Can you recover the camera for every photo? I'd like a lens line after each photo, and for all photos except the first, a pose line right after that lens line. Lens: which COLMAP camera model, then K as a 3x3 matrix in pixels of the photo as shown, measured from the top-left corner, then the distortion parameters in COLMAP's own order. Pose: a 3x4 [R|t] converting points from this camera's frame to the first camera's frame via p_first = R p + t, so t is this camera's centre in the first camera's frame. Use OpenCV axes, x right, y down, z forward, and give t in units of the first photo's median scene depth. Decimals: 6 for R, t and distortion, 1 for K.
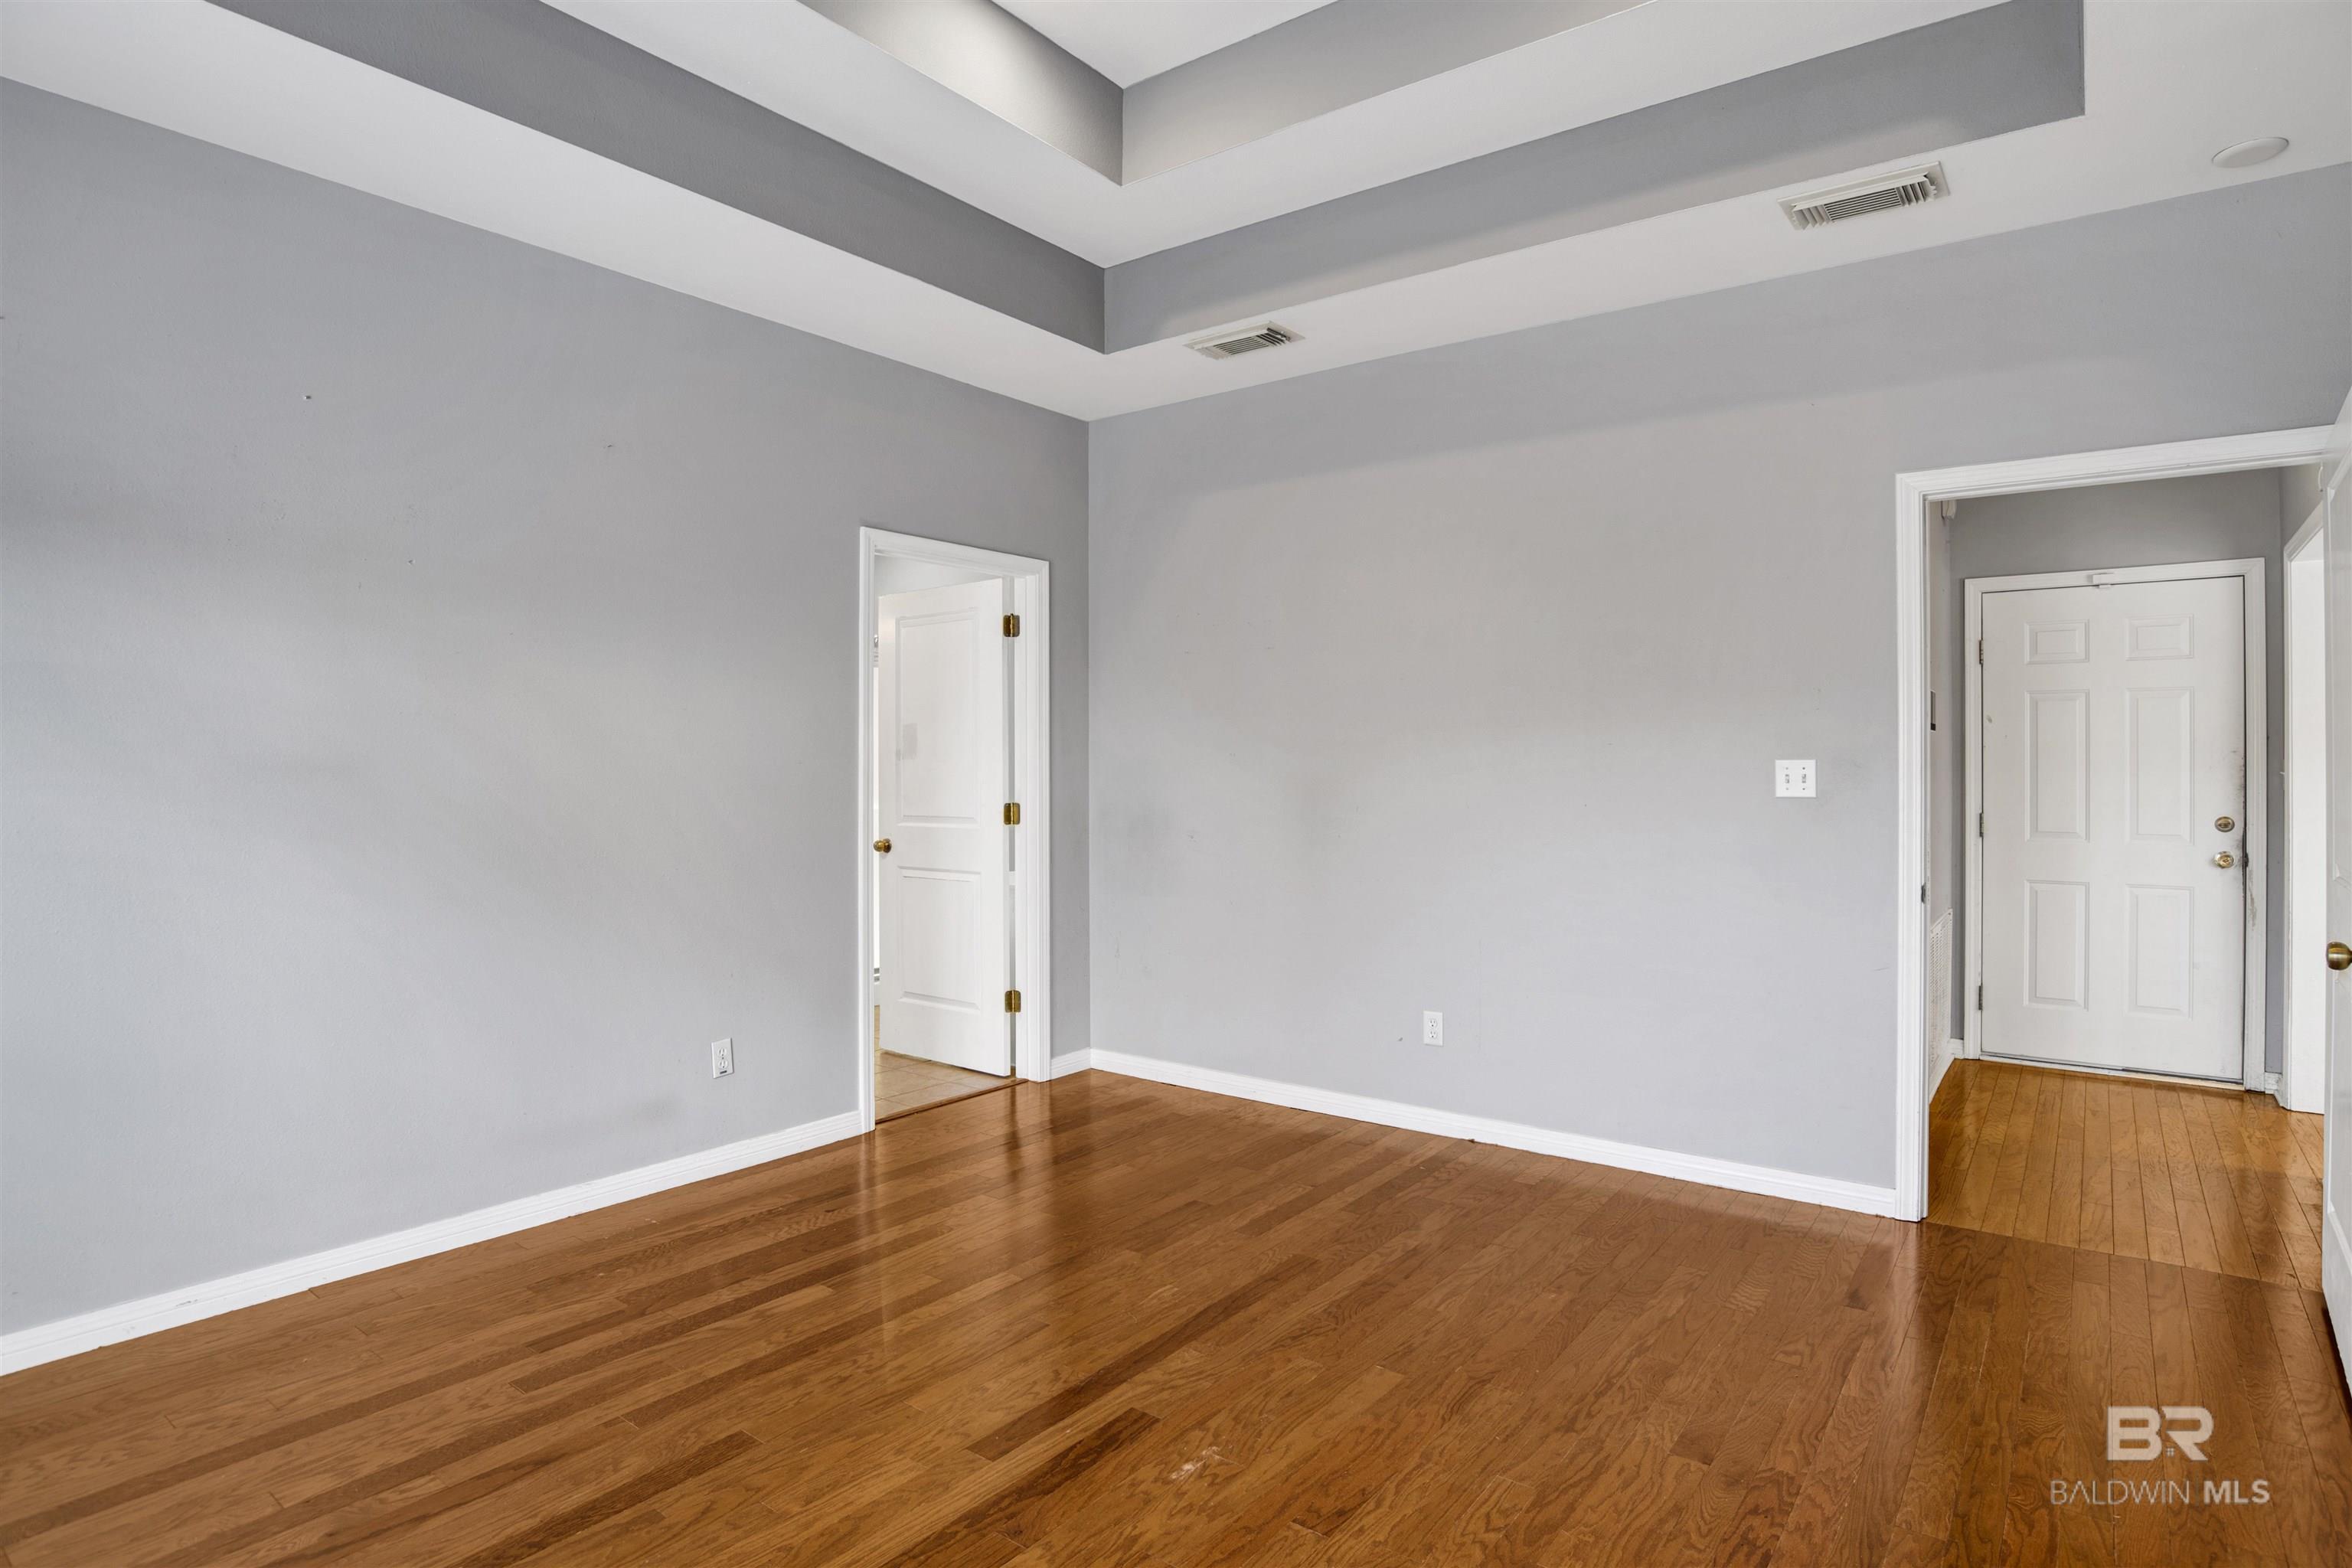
lens RADIAL K [[1234.6, 0, 1178.7], [0, 1234.6, 773.5], [0, 0, 1]] dist [-0.067155, 0.022785]
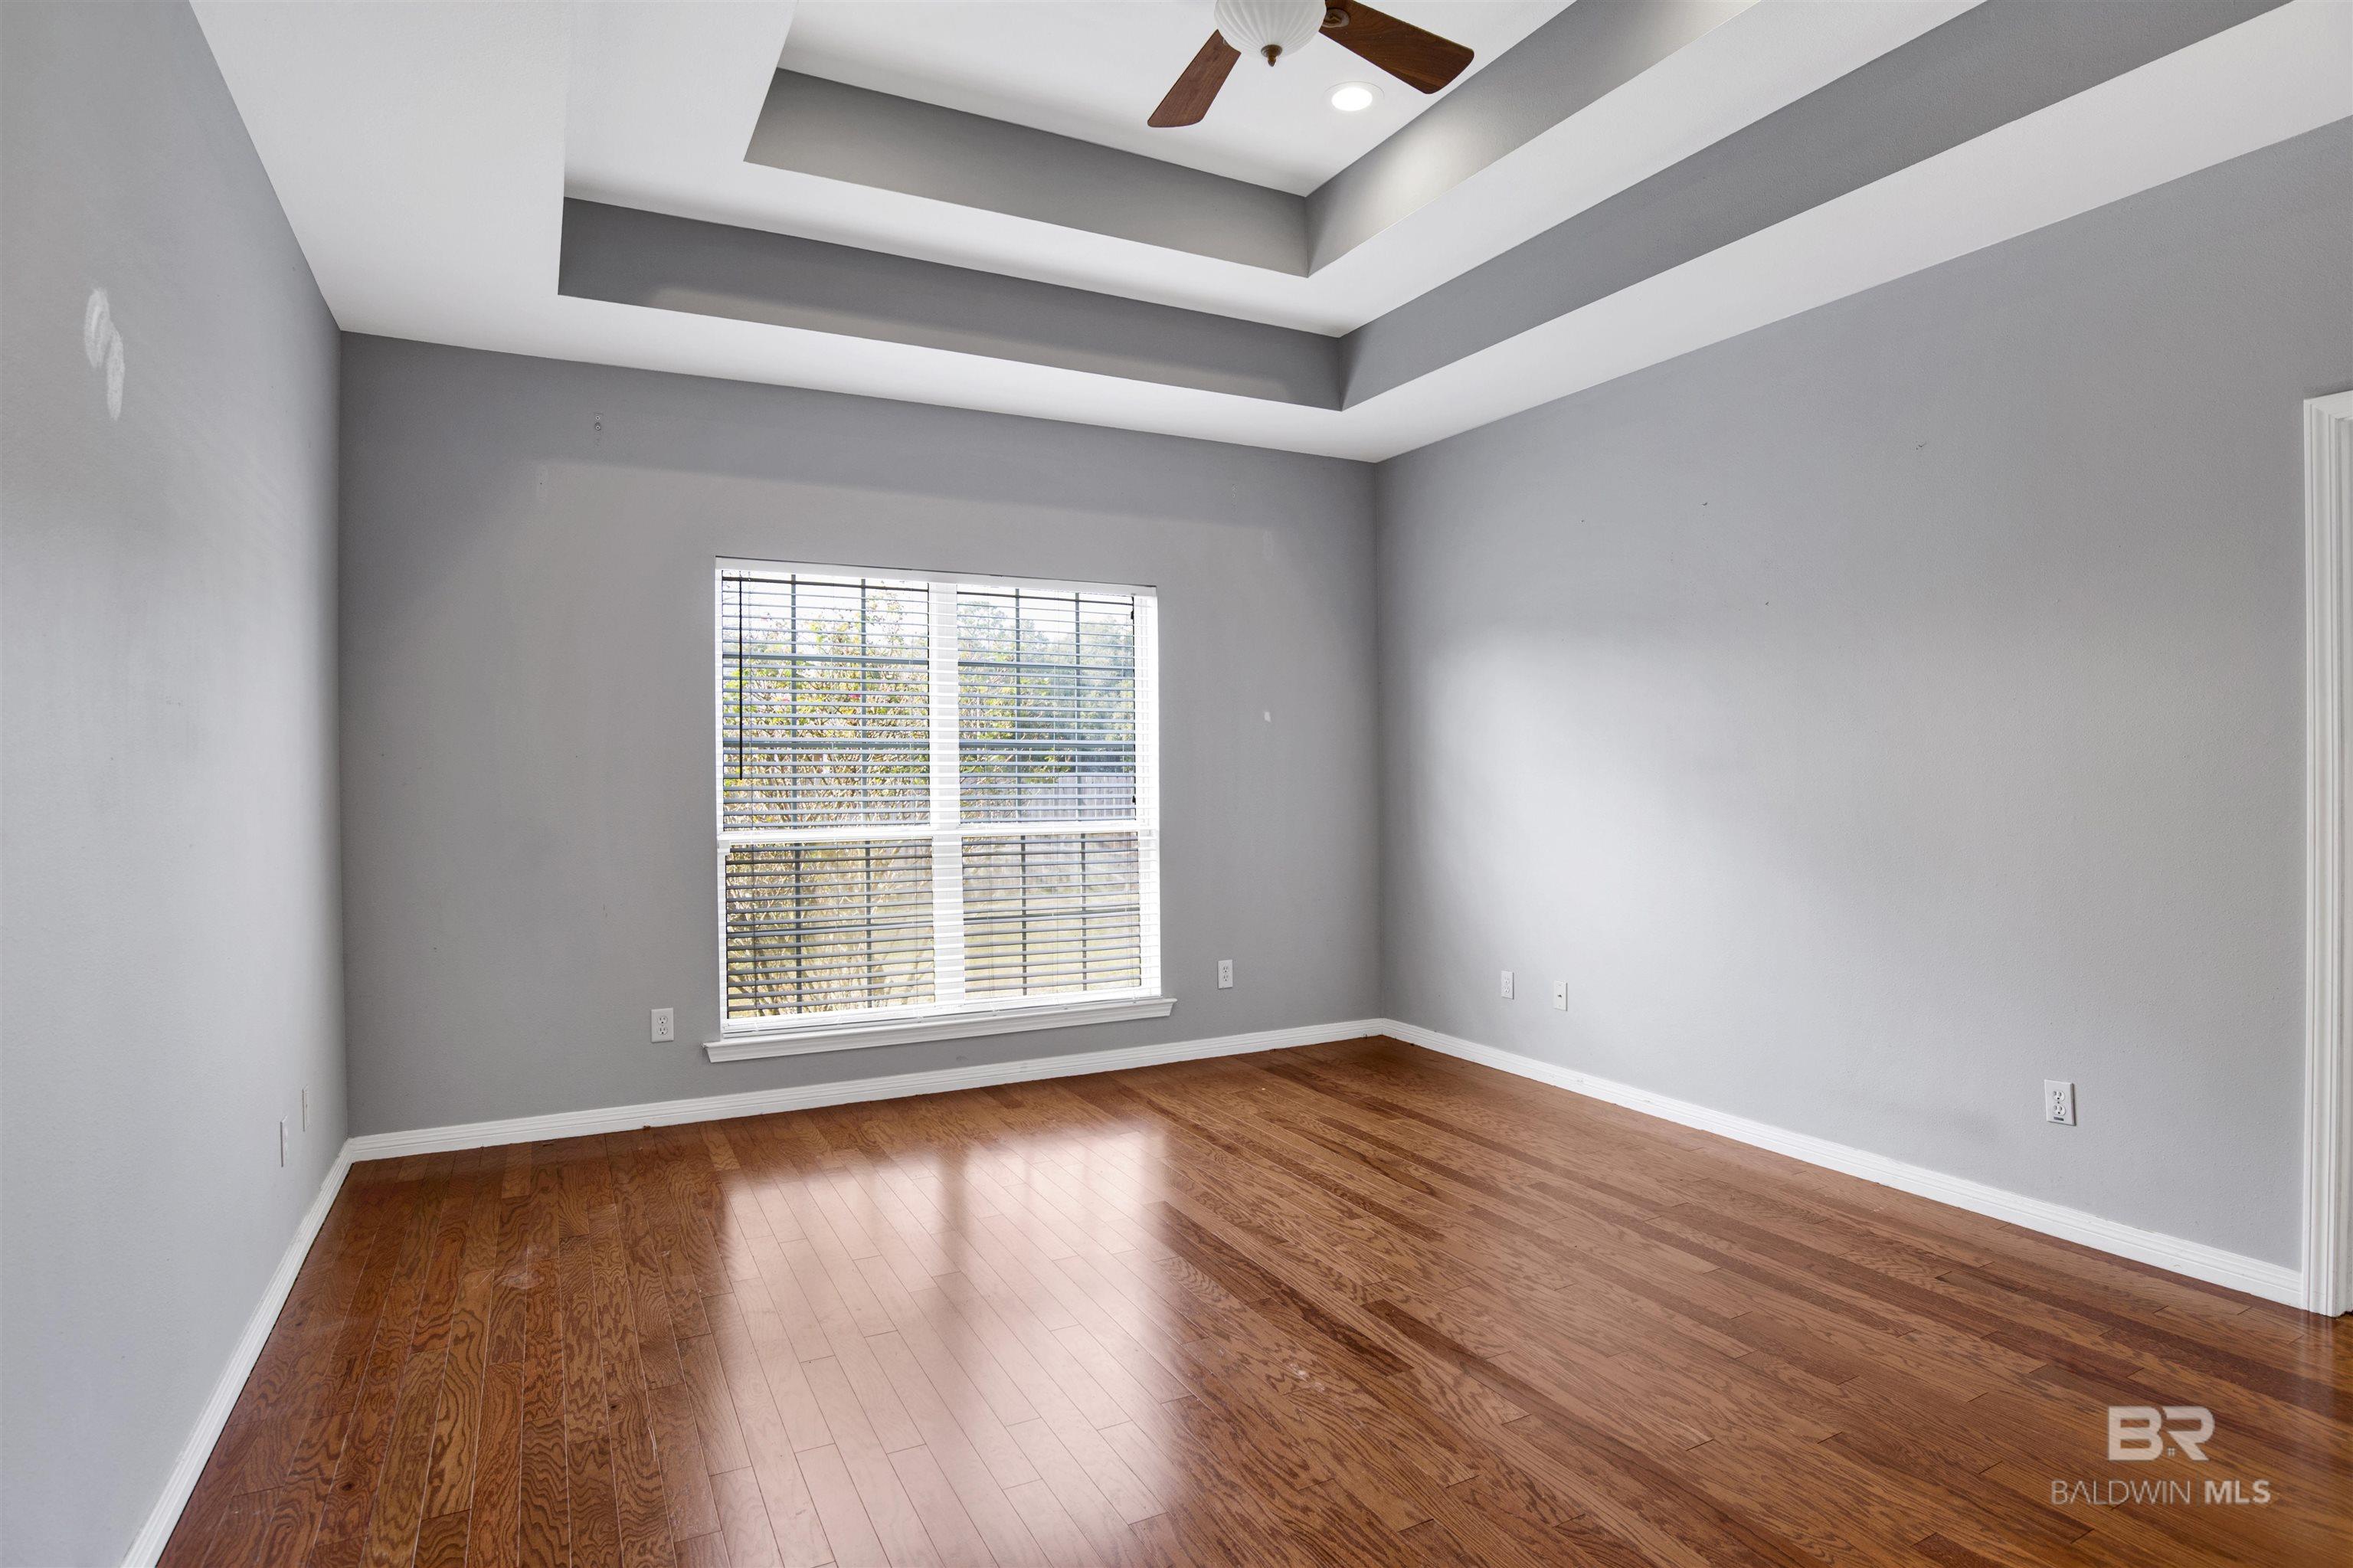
lens RADIAL K [[1235.2, 0, 1179.2], [0, 1235.2, 773.5], [0, 0, 1]] dist [-0.067155, 0.022785]
pose [[-0.427579, 0.007155, -0.903950, 1.036555], [0.004986, 0.999972, 0.005557, -0.000198], [0.903964, -0.002131, -0.427603, 1.317694]]
